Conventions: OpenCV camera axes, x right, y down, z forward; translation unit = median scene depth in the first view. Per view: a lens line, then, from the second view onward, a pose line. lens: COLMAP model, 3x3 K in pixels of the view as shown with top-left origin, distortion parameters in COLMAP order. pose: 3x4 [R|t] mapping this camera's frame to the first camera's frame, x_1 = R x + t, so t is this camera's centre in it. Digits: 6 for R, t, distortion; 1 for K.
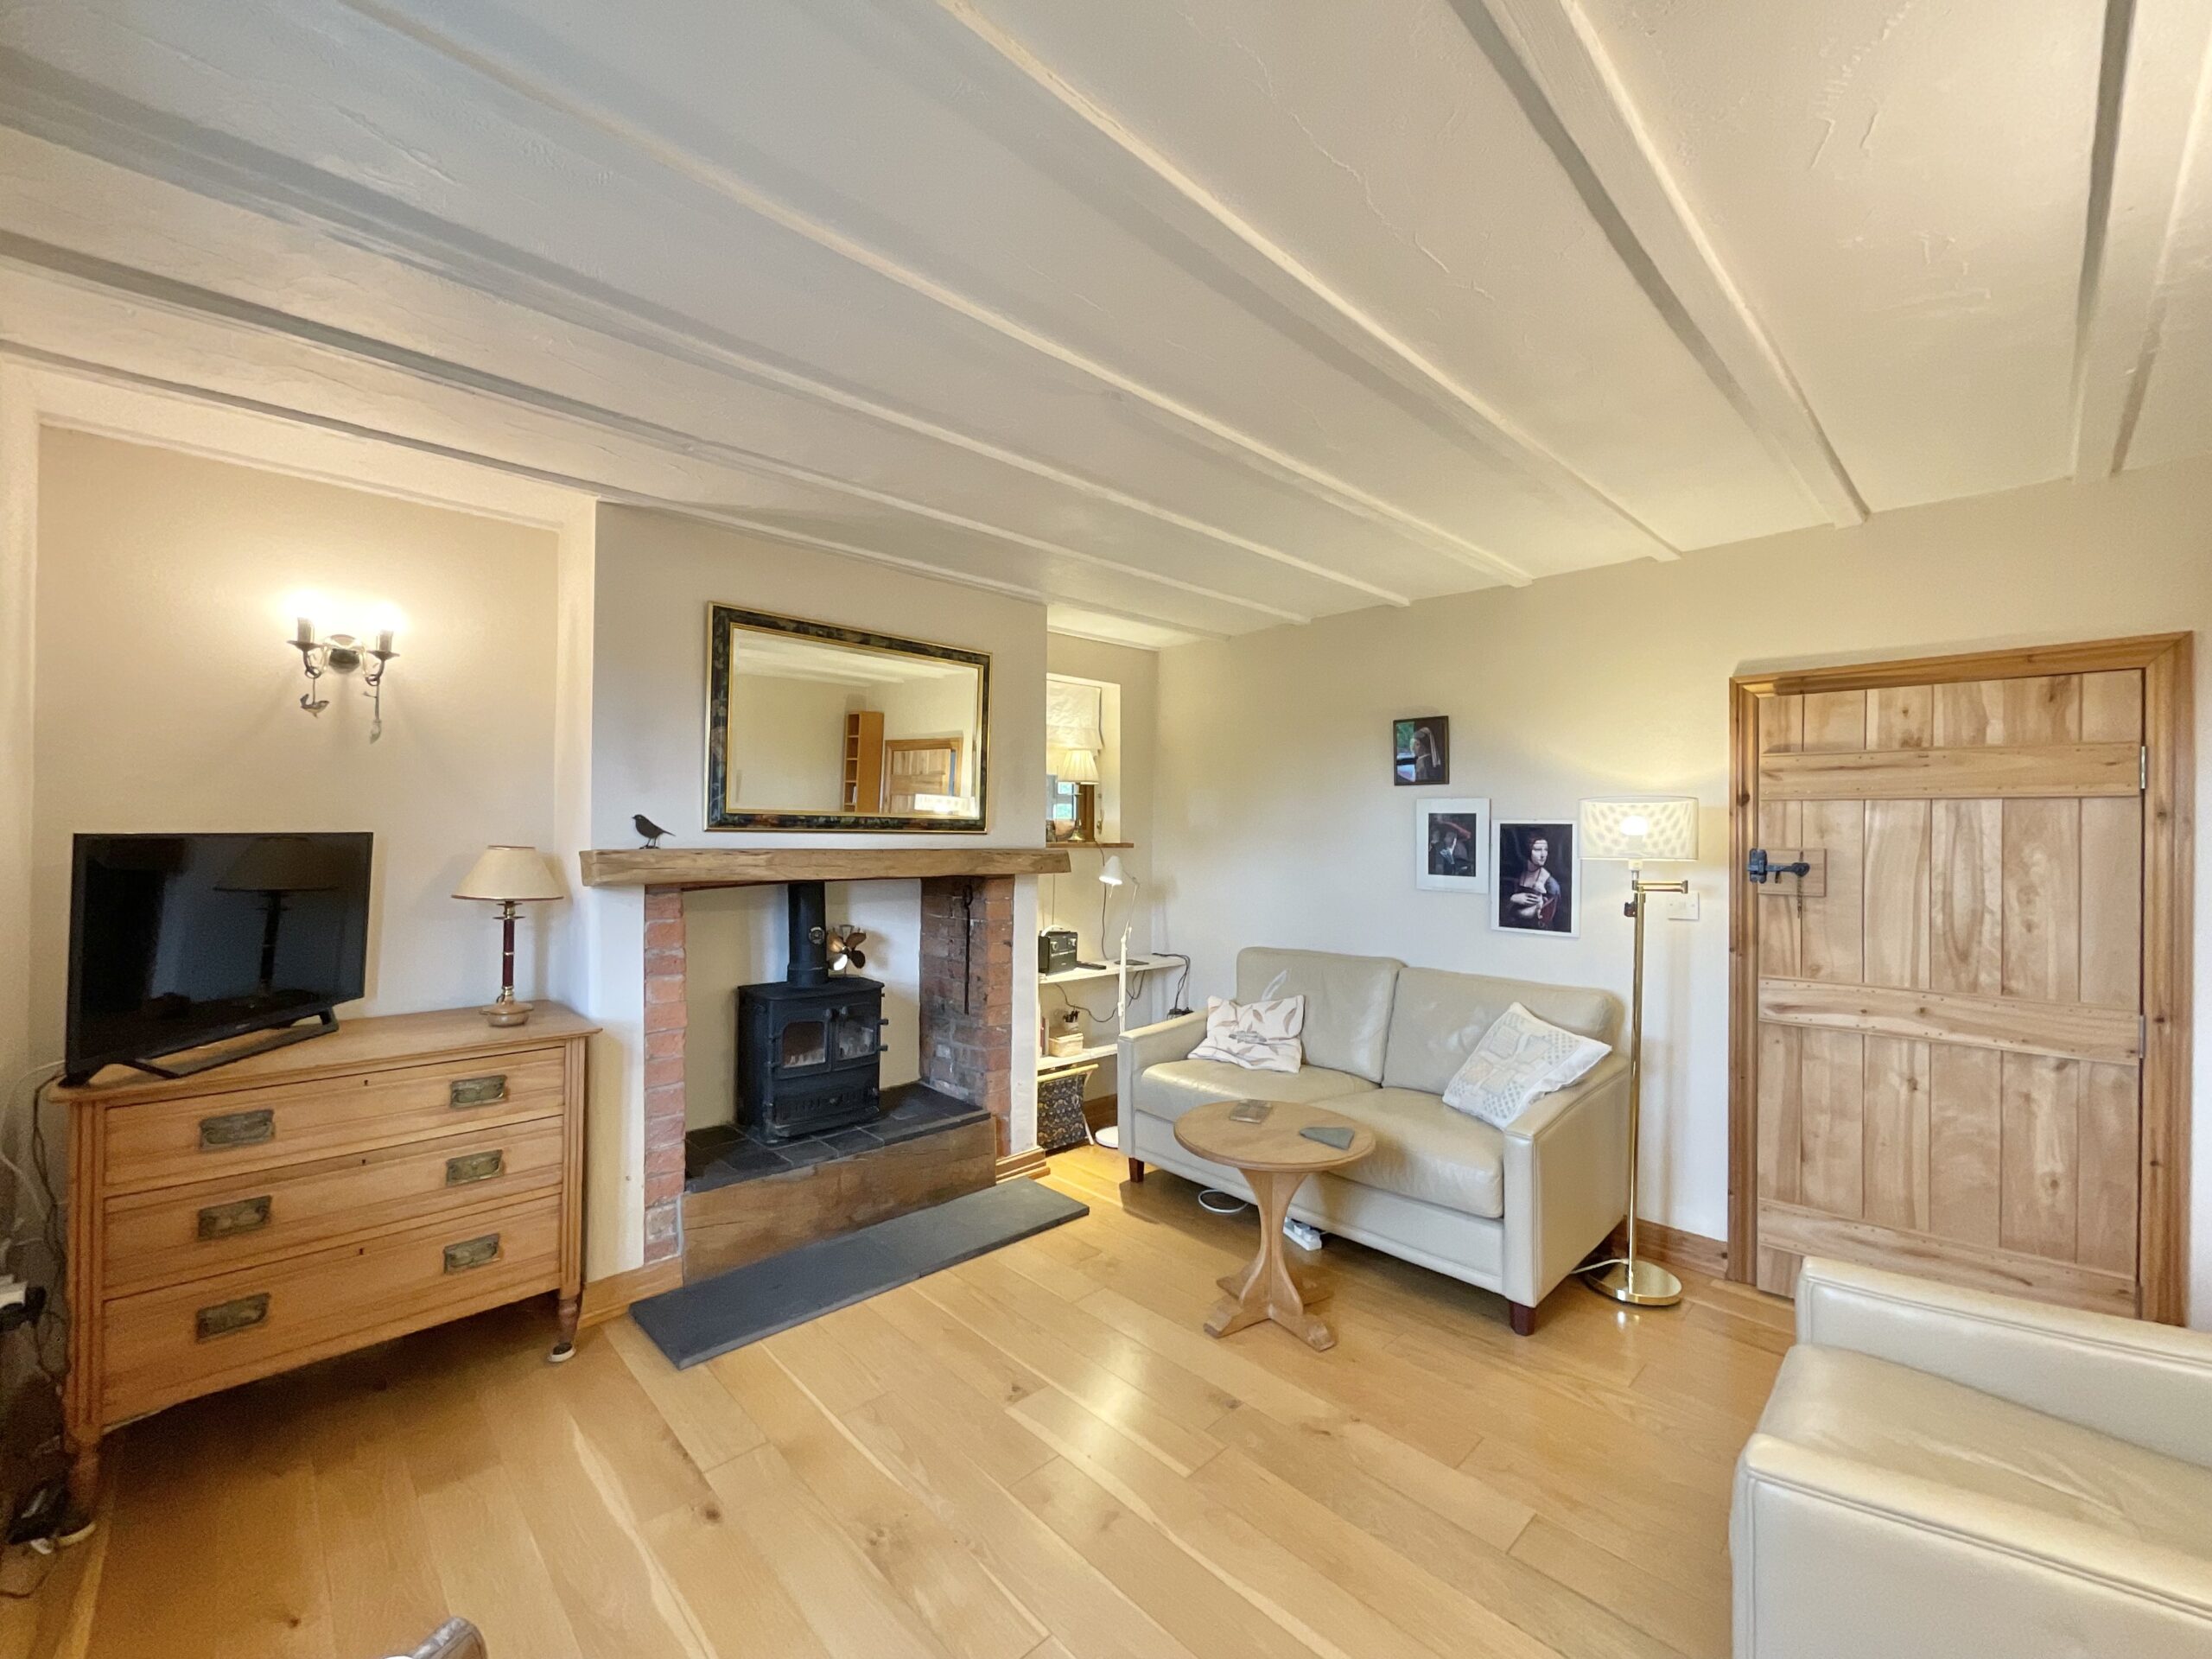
lens RADIAL K [[893.8, 0, 1098.6], [0, 893.8, 830.5], [0, 0, 1]] dist [-0.000645, 0.000029]
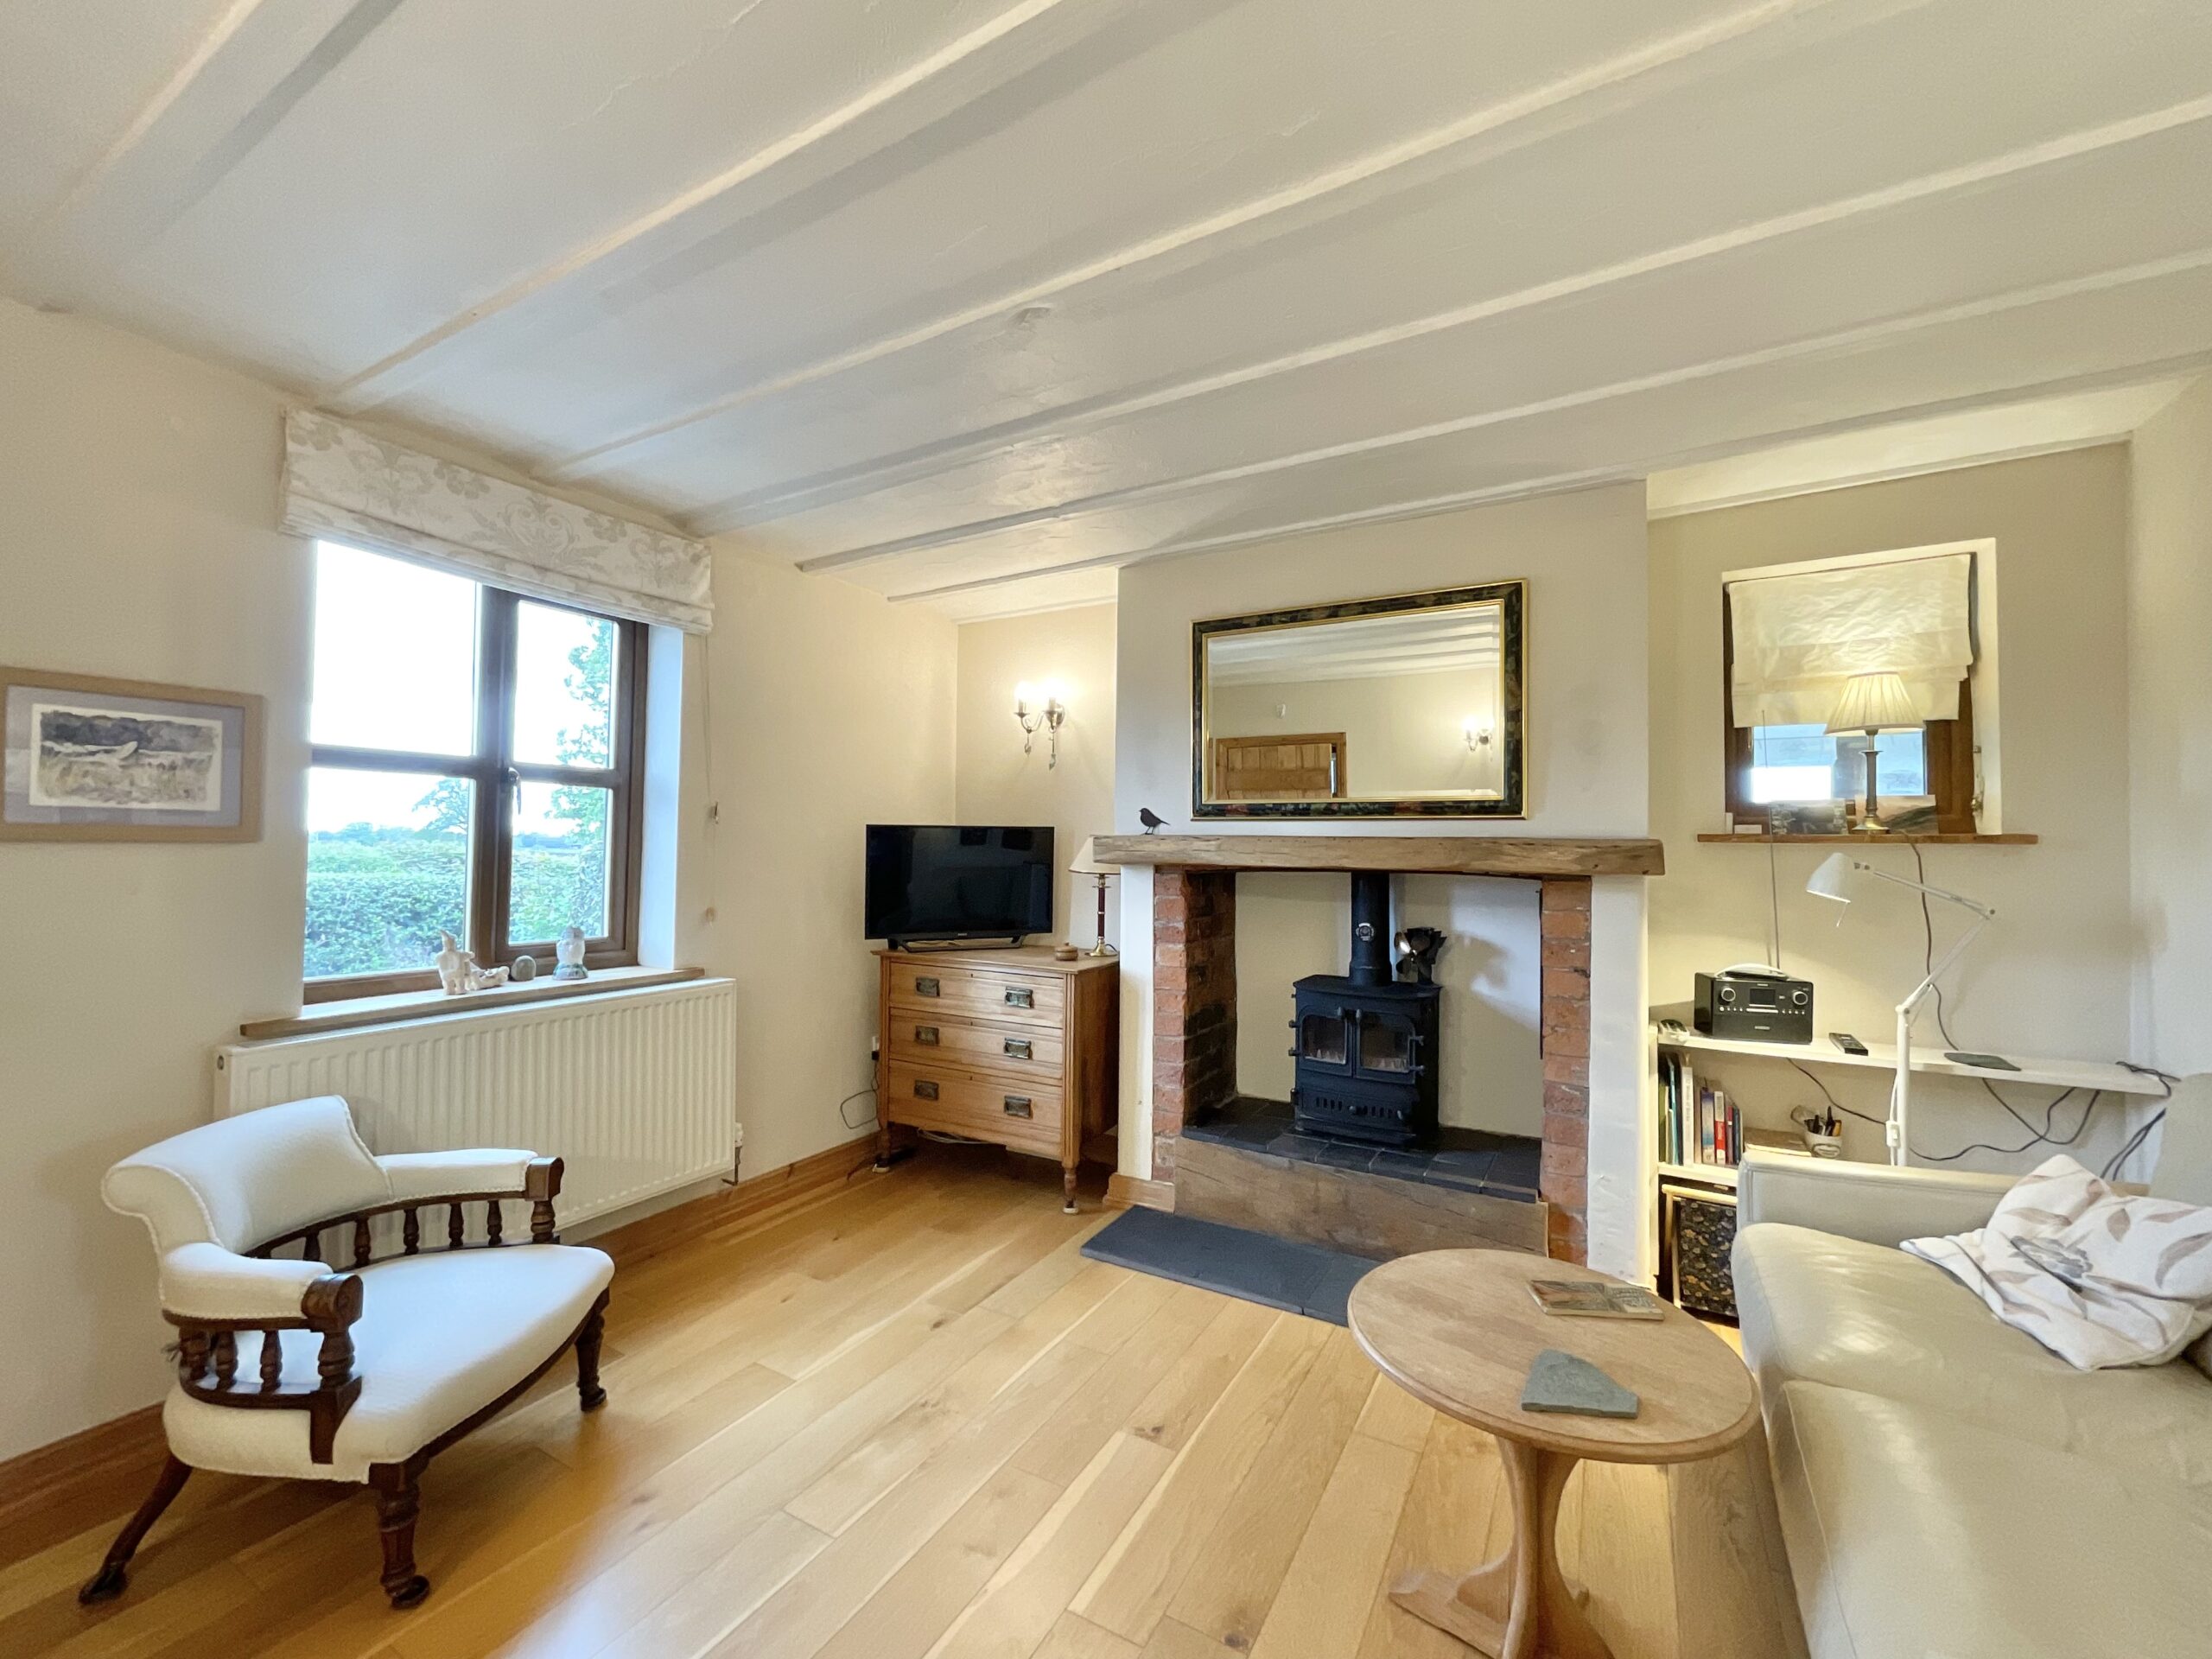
lens RADIAL K [[893.8, 0, 1102.6], [0, 893.8, 827.3], [0, 0, 1]] dist [-0.000645, 0.000029]
pose [[0.288282, -0.028067, -0.957134, 0.637780], [-0.000987, 0.999561, -0.029609, 0.044333], [0.957545, 0.009481, 0.288128, 0.577867]]
